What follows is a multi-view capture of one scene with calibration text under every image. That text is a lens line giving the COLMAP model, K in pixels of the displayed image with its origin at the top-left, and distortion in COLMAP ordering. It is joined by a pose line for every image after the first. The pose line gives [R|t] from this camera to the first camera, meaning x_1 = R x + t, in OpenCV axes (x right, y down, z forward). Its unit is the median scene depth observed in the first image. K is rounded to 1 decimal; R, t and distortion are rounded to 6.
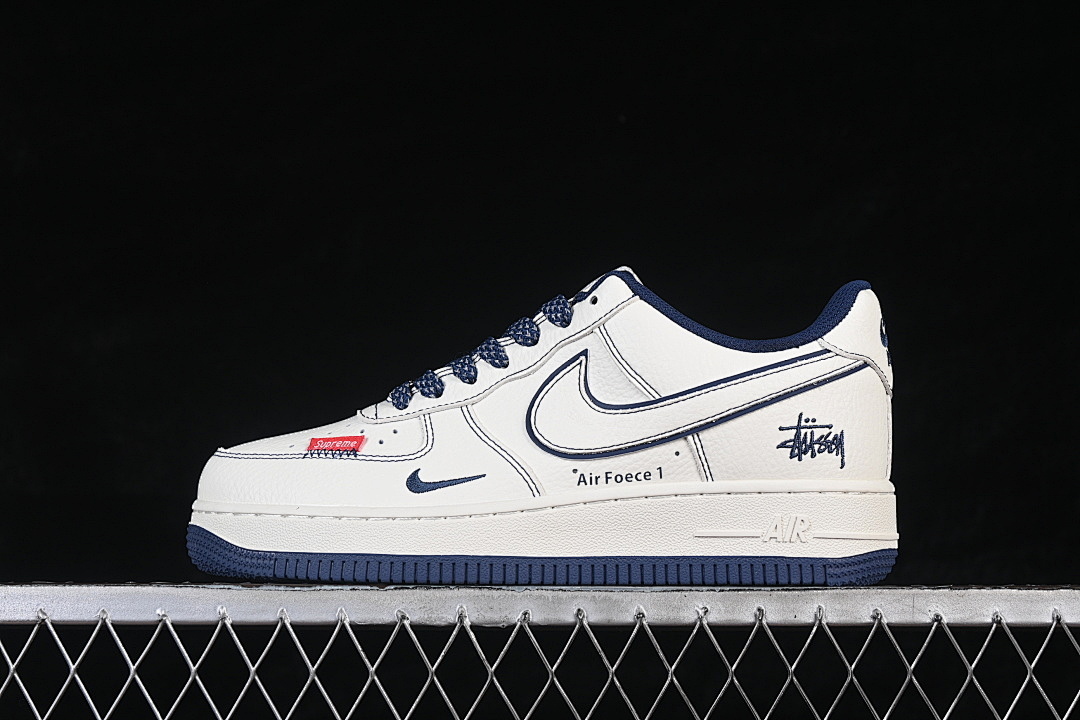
lens RADIAL K [[2340.7, 0, 540.2], [0, 2340.7, 365.3], [0, 0, 1]] dist [-0.041342, 0.000000]
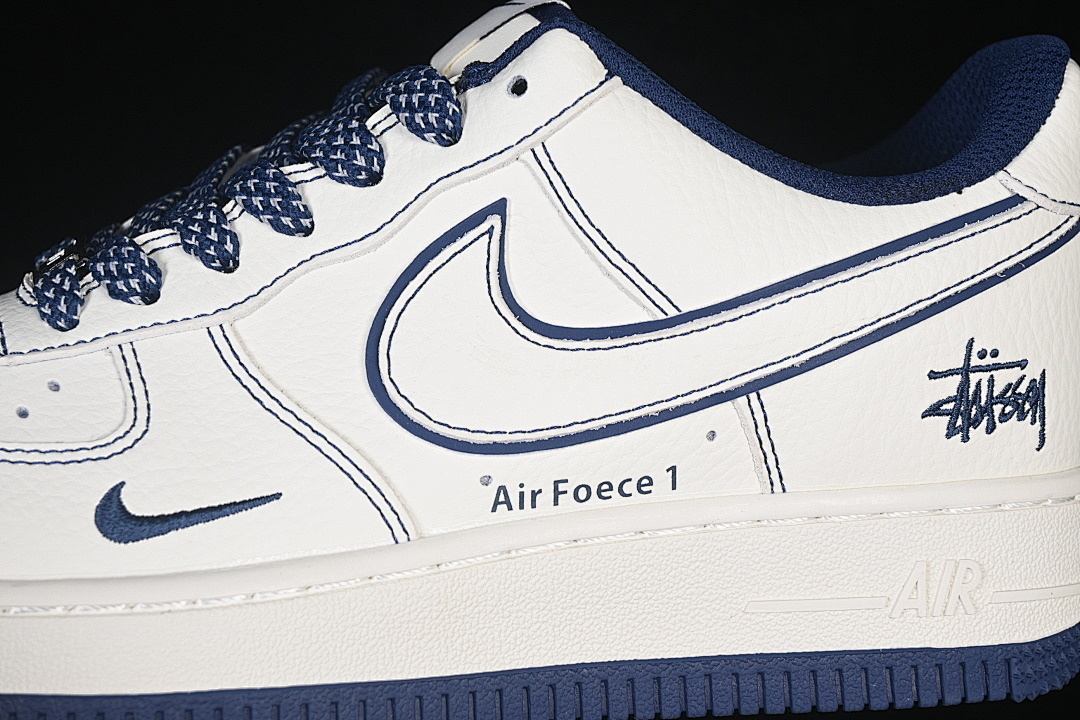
lens RADIAL K [[2340.7, 0, 536.8], [0, 2340.7, 363.6], [0, 0, 1]] dist [-0.041342, 0.000000]
pose [[0.969811, -0.031024, 0.241876, -0.081355], [-0.011209, 0.985155, 0.171302, -0.051861], [-0.243600, -0.168842, 0.955066, 0.576267]]
